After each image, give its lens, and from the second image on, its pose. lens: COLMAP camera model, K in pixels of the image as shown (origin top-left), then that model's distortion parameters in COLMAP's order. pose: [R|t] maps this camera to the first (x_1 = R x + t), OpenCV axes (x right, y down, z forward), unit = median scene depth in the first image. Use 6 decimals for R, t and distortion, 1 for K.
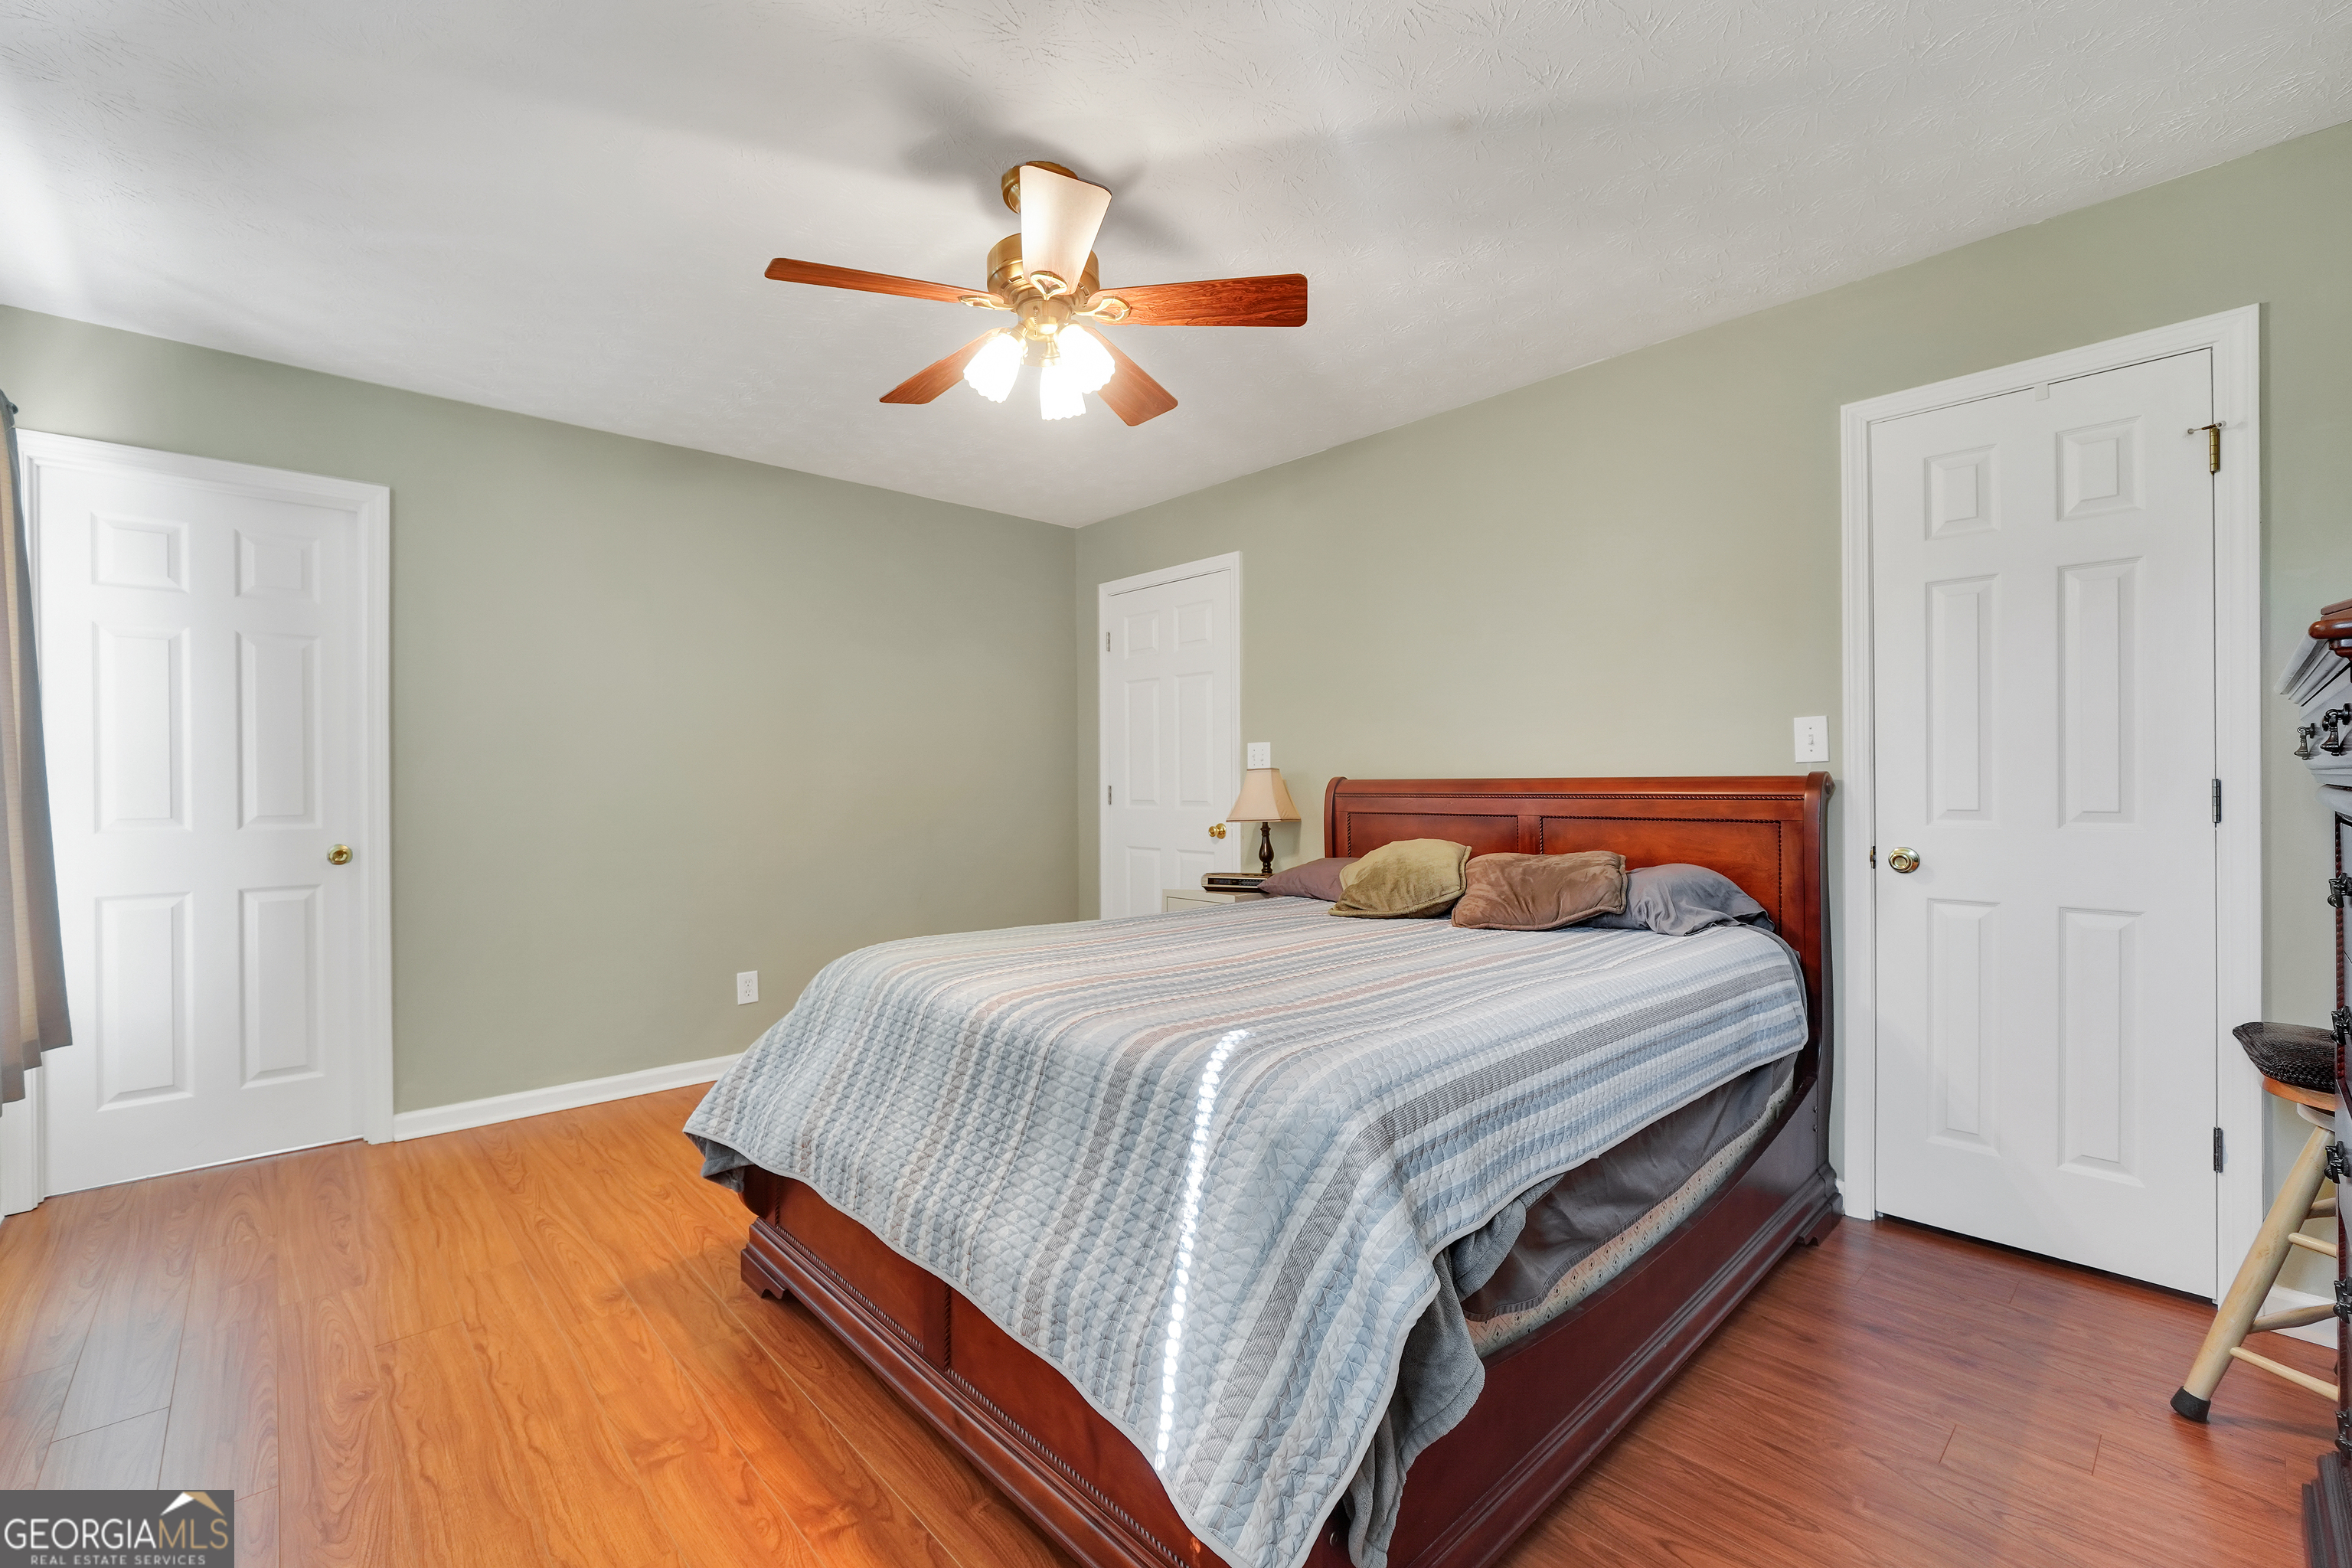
lens RADIAL K [[996.3, 0, 1172.9], [0, 996.3, 782.3], [0, 0, 1]] dist [-0.012721, 0.003411]
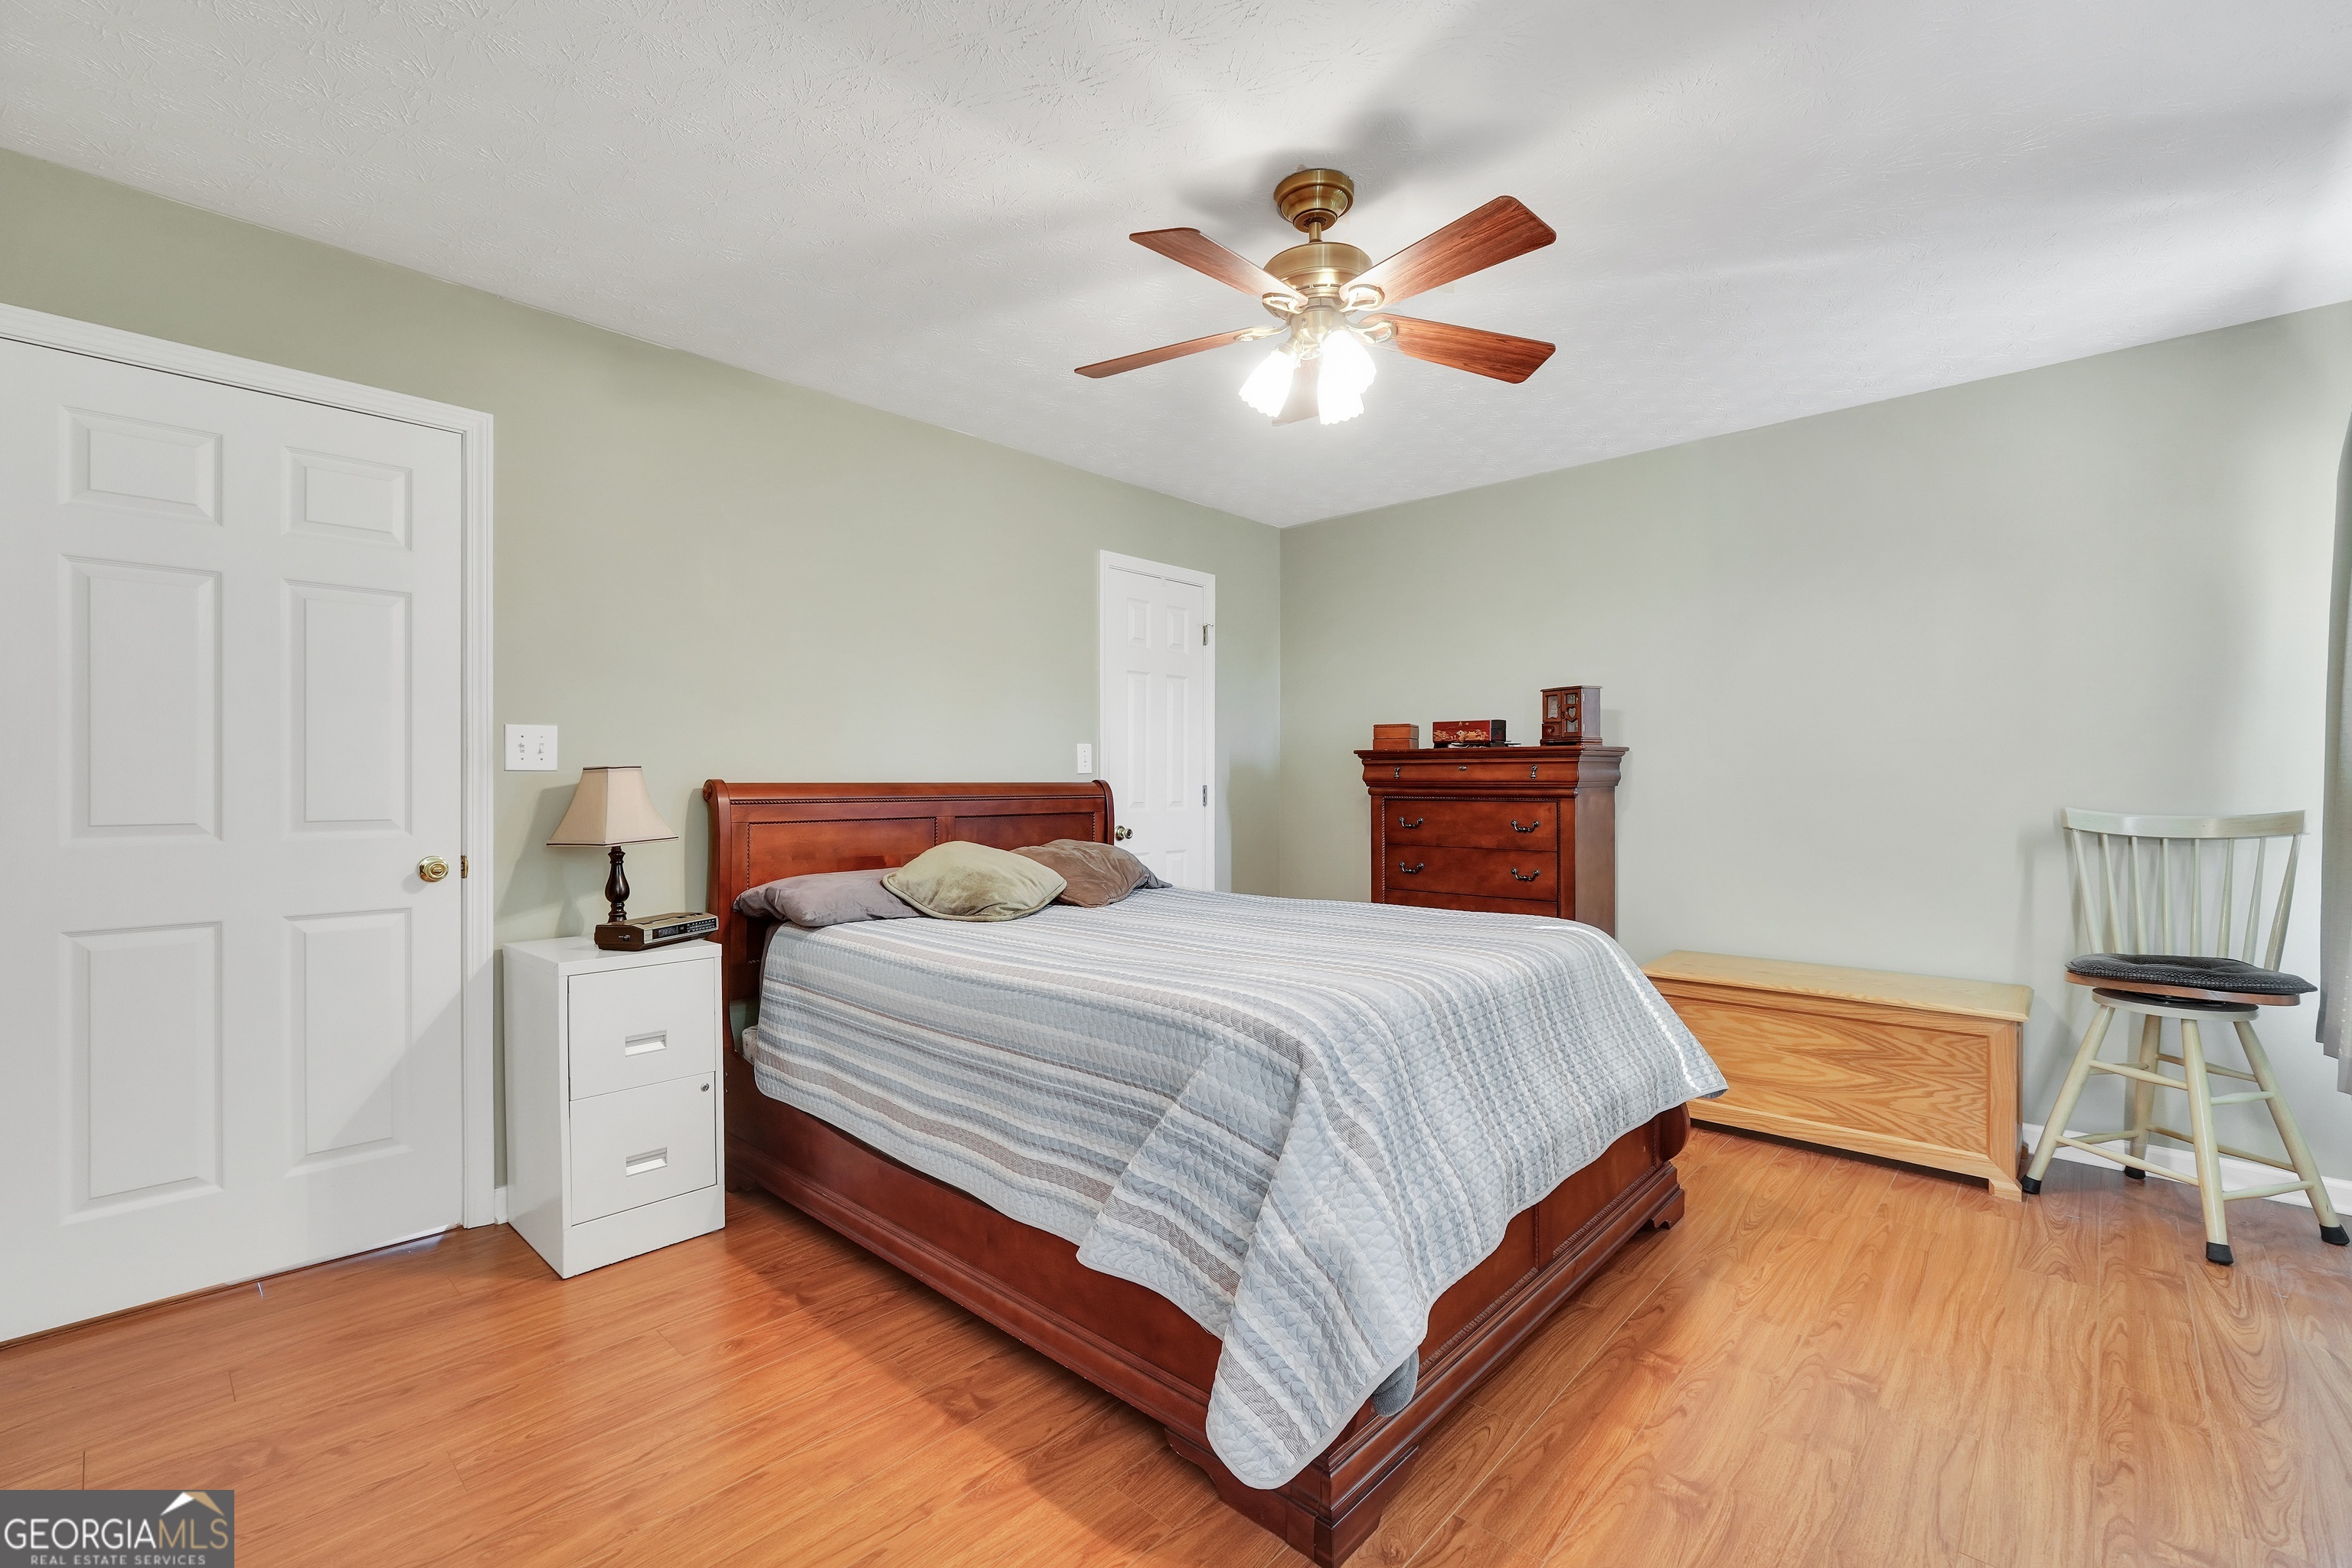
lens RADIAL K [[996.3, 0, 1172.9], [0, 996.3, 782.3], [0, 0, 1]] dist [-0.012721, 0.003411]
pose [[-0.072392, 0.006616, 0.997354, -1.357511], [0.004262, 0.999971, -0.006324, 0.004212], [-0.997367, 0.003793, -0.072418, 1.474431]]
